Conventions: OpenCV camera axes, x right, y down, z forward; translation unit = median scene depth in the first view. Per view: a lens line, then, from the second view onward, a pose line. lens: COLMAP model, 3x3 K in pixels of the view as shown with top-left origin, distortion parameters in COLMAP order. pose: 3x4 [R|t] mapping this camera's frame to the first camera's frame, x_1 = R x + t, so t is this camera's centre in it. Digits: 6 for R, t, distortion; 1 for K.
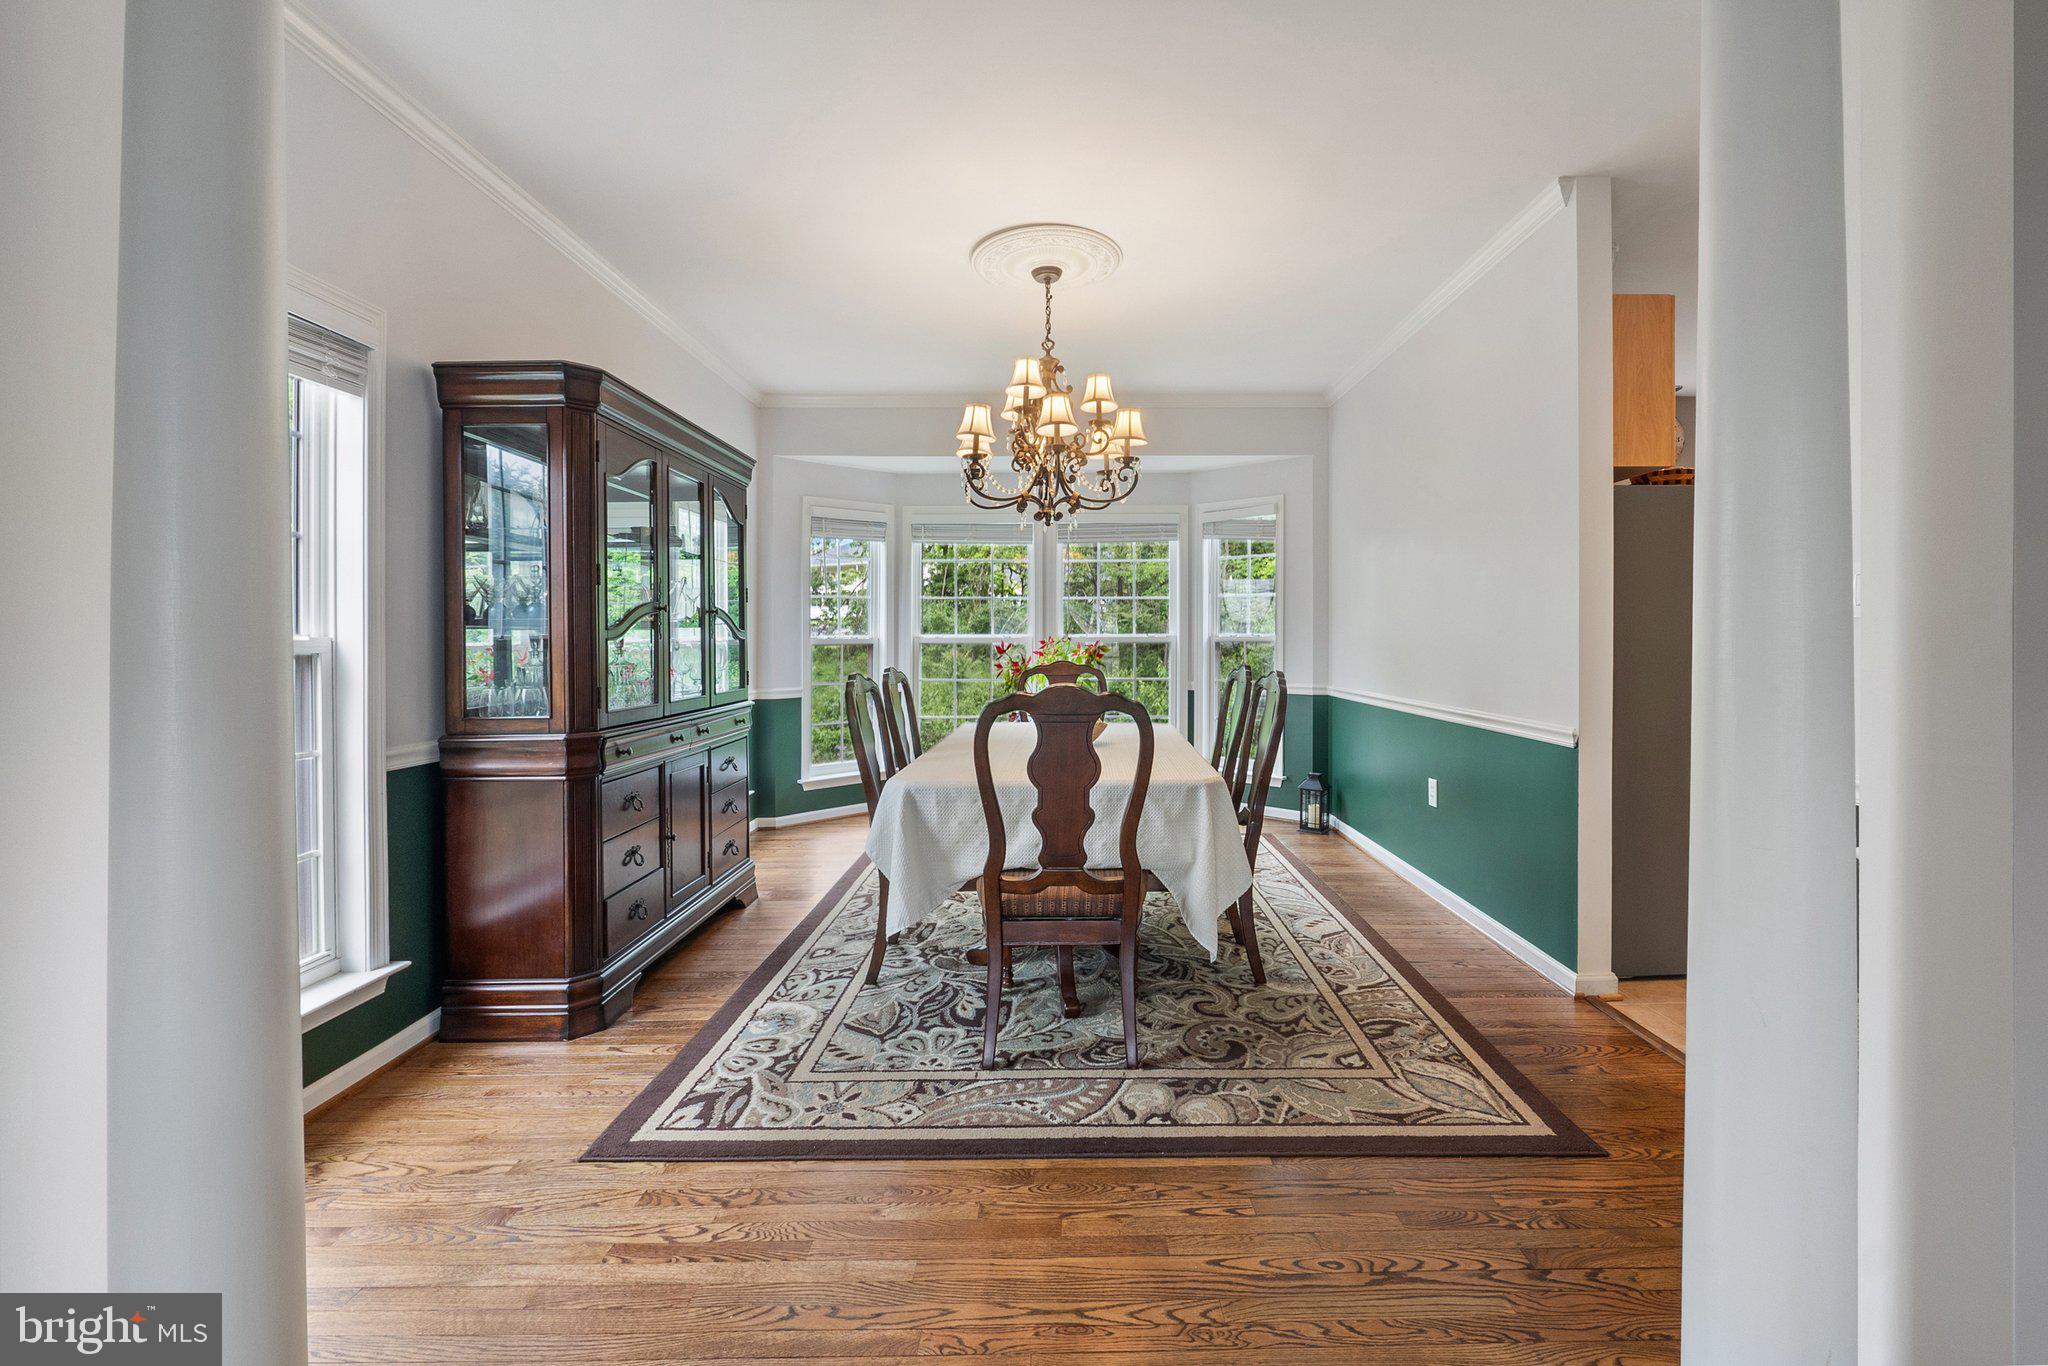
lens RADIAL K [[878.0, 0, 1057.5], [0, 878.0, 639.6], [0, 0, 1]] dist [-0.002081, -0.000213]
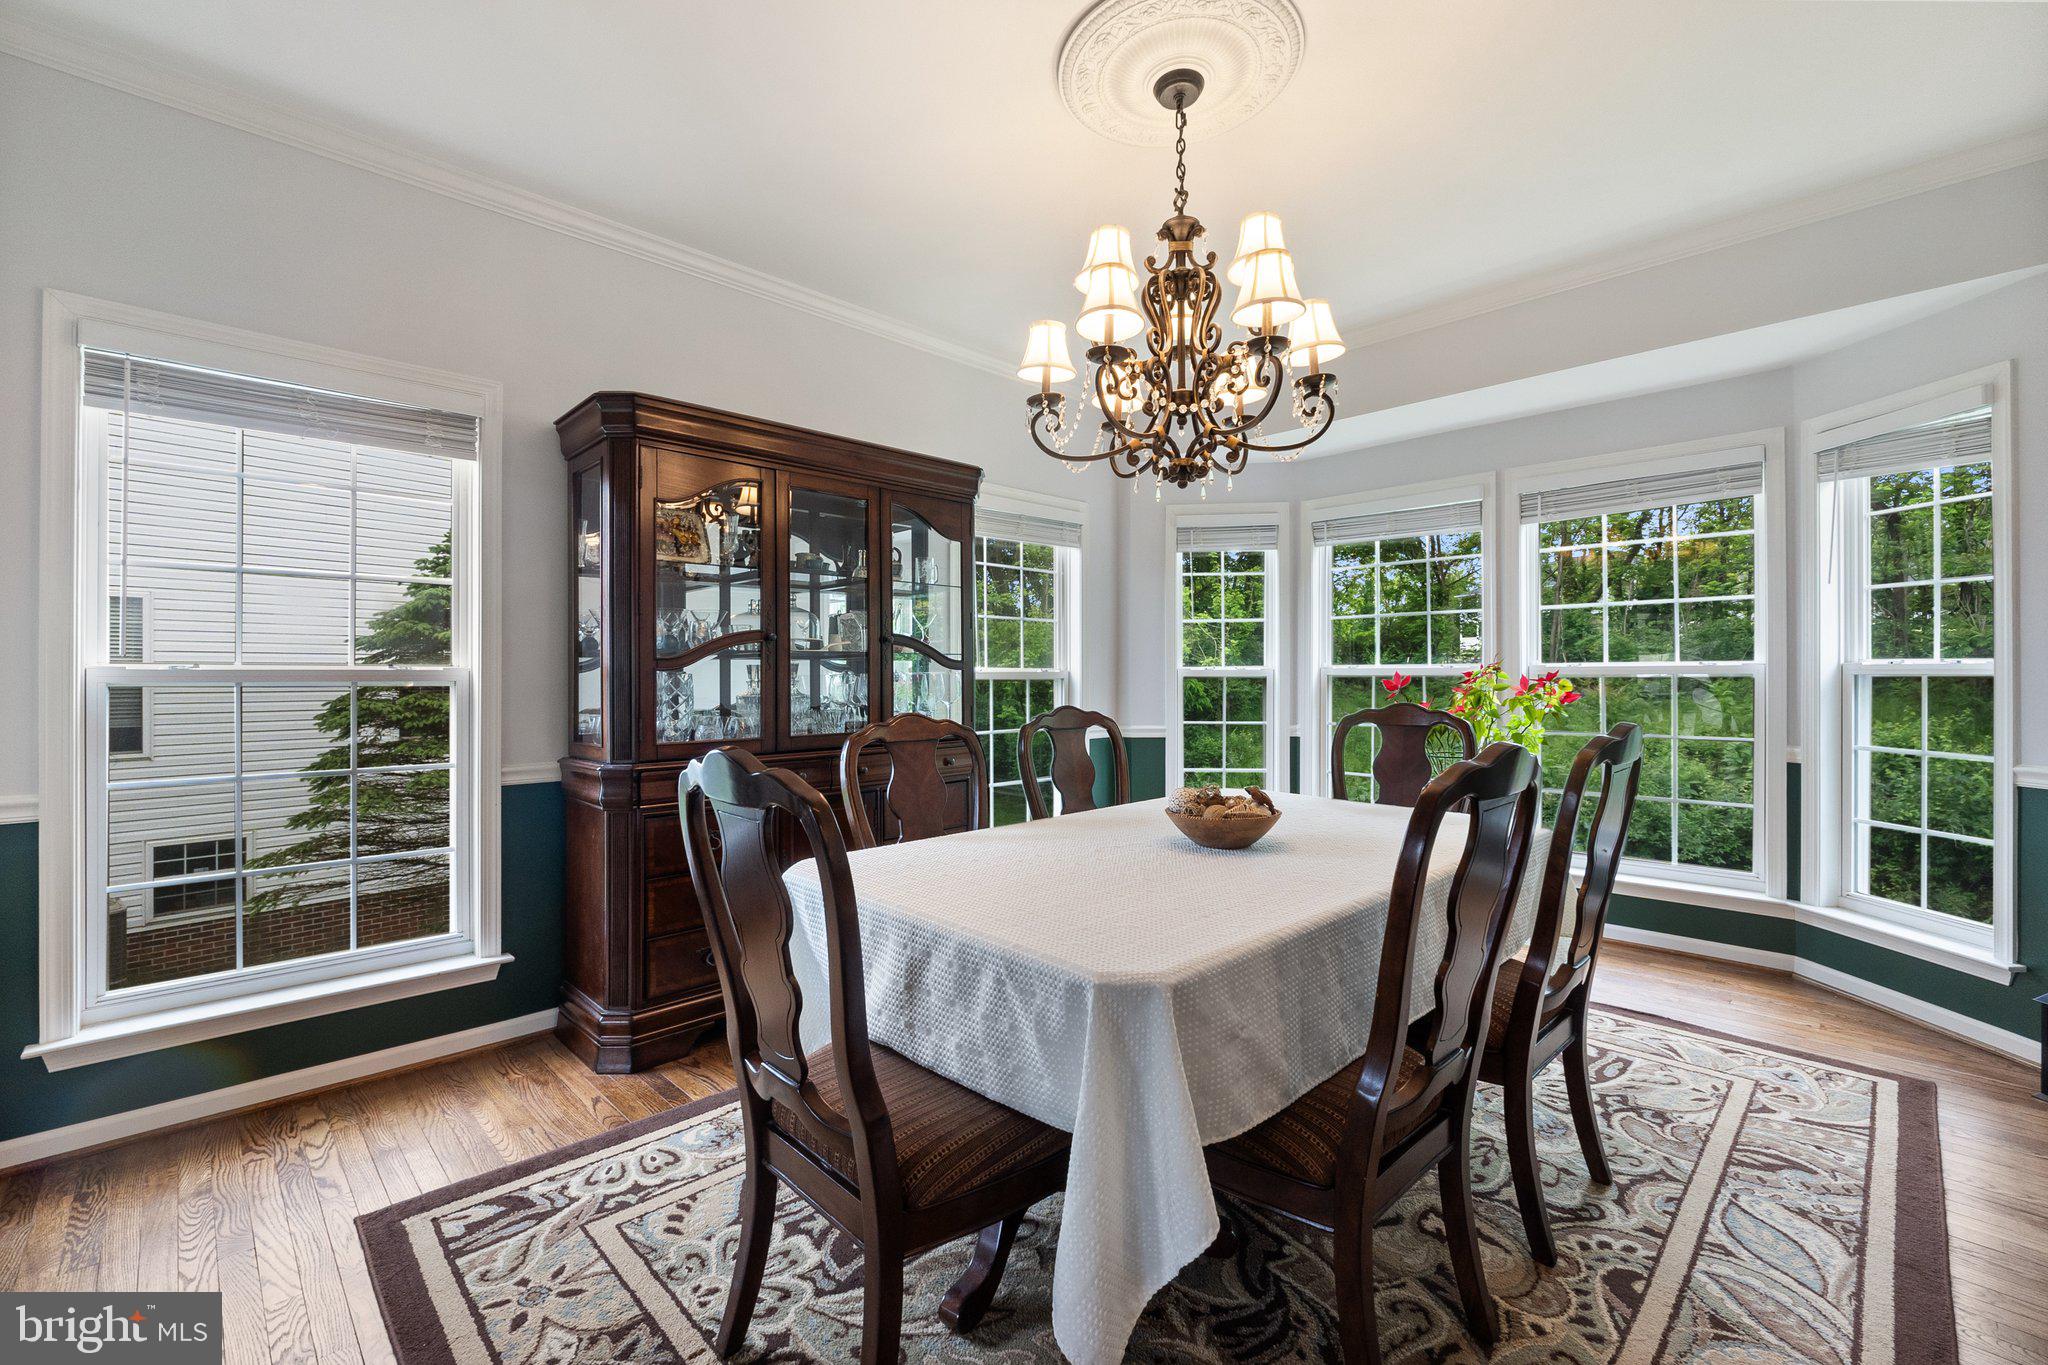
lens RADIAL K [[854.0, 0, 1013.5], [0, 854.0, 668.4], [0, 0, 1]] dist [0.000113, -0.000167]
pose [[0.686970, -0.000046, -0.726686, 0.501280], [-0.001986, 0.999996, -0.001941, -0.002341], [0.726683, 0.002777, 0.686967, 0.715817]]
